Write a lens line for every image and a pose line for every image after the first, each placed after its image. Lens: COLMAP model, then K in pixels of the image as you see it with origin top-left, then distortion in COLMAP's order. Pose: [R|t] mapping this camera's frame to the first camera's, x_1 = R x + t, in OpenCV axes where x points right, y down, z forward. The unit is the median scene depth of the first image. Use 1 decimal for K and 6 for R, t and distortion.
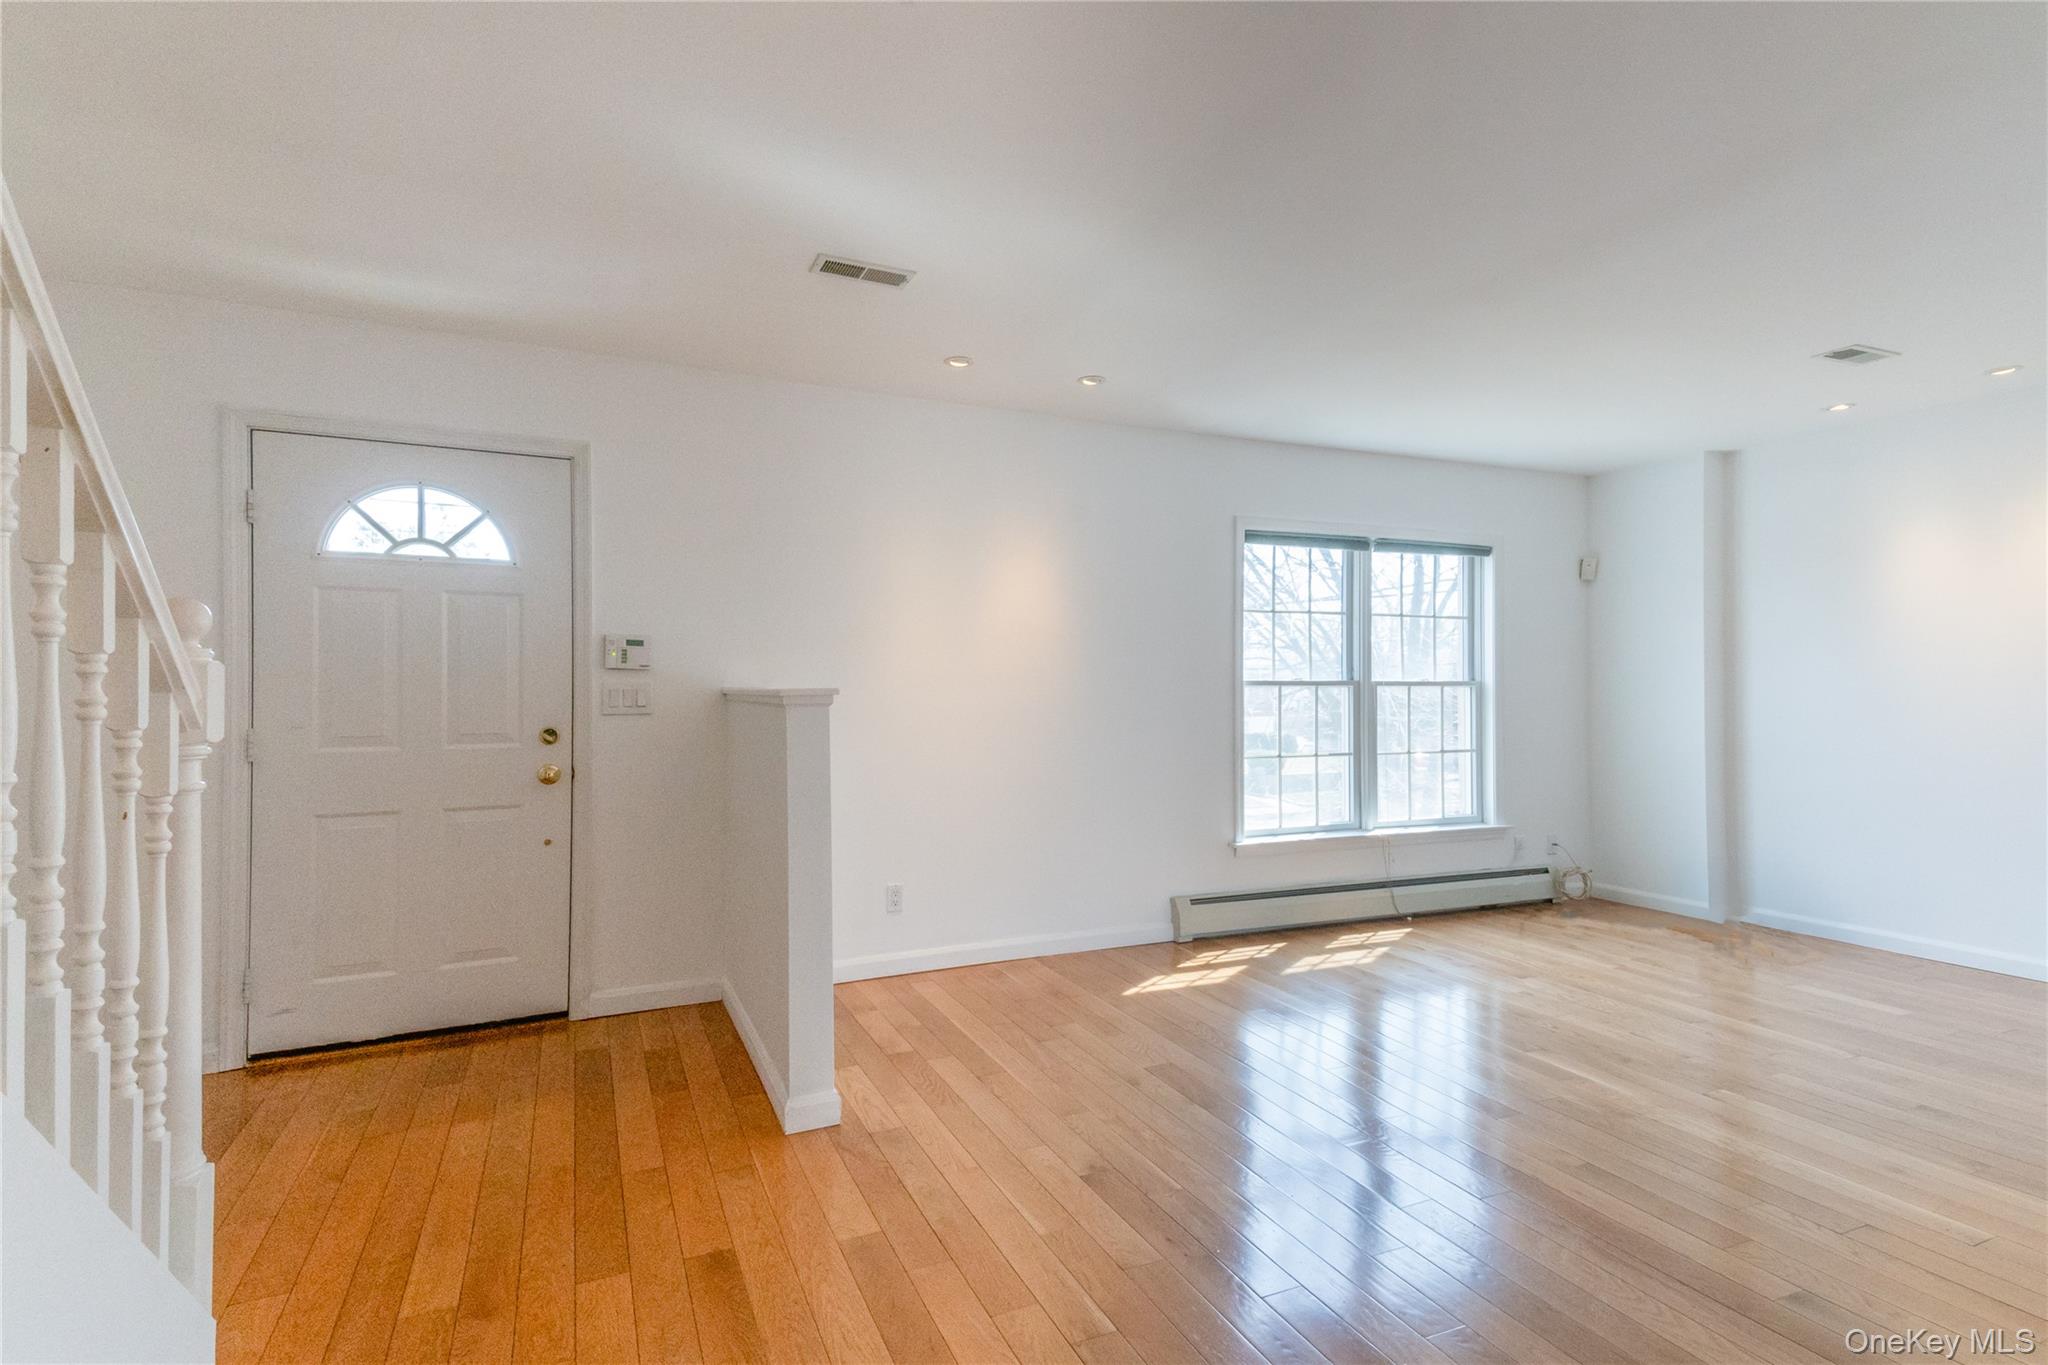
lens RADIAL K [[979.6, 0, 1024.0], [0, 979.6, 682.5], [0, 0, 1]] dist [0.074936, -0.000181]
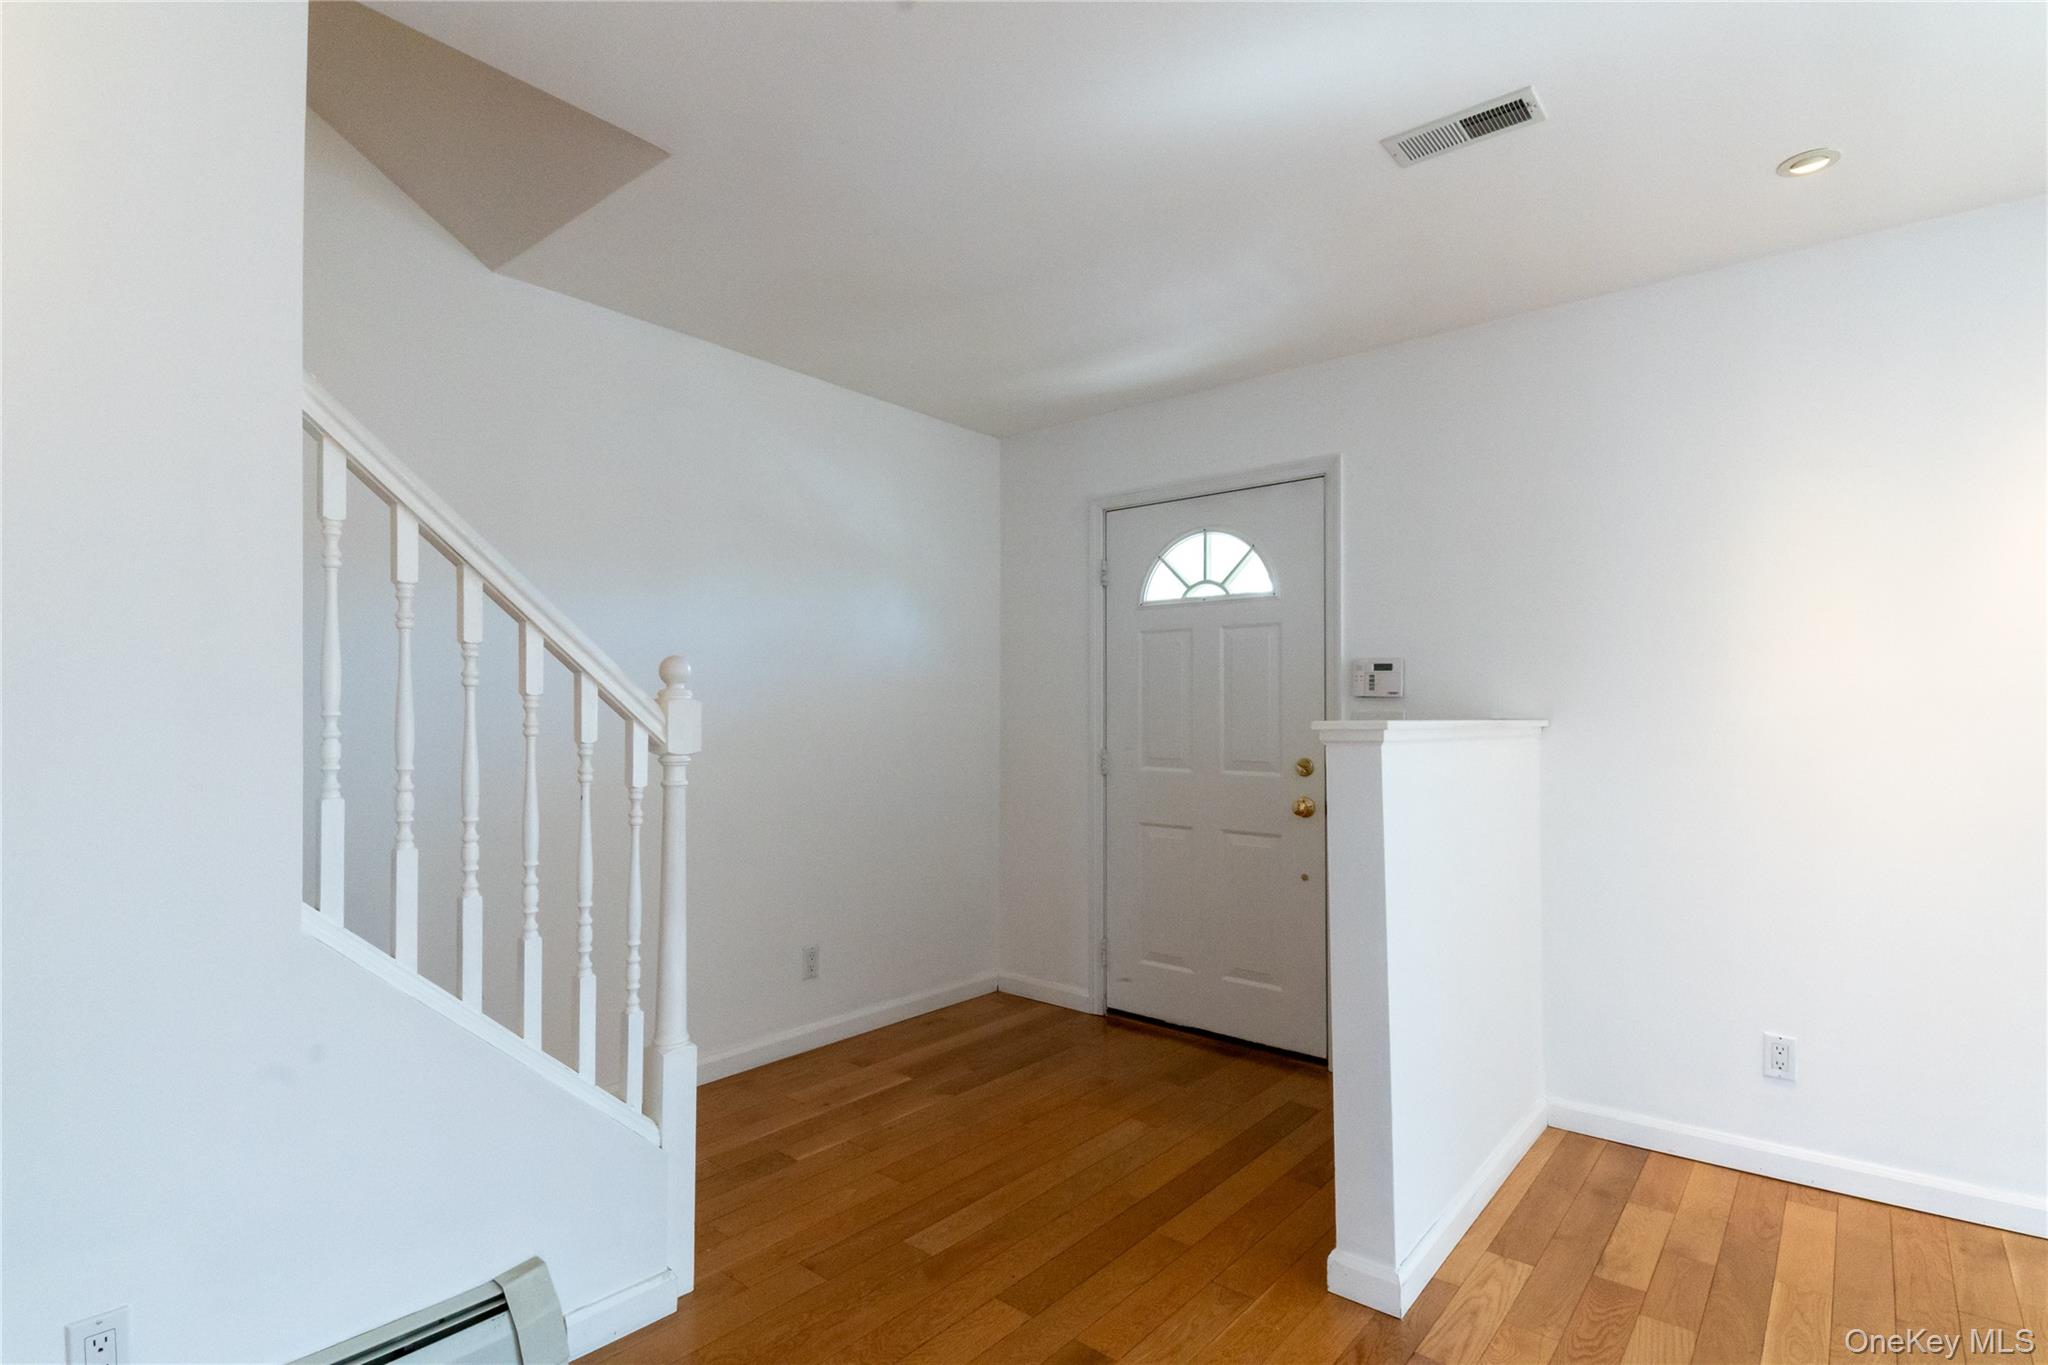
lens RADIAL K [[999.2, 0, 1019.6], [0, 999.2, 706.2], [0, 0, 1]] dist [0.012324, -0.000104]
pose [[0.433191, -0.005185, -0.901287, 0.278189], [-0.000173, 0.999983, -0.005836, 0.000047], [0.901302, 0.002684, 0.433183, 0.333151]]
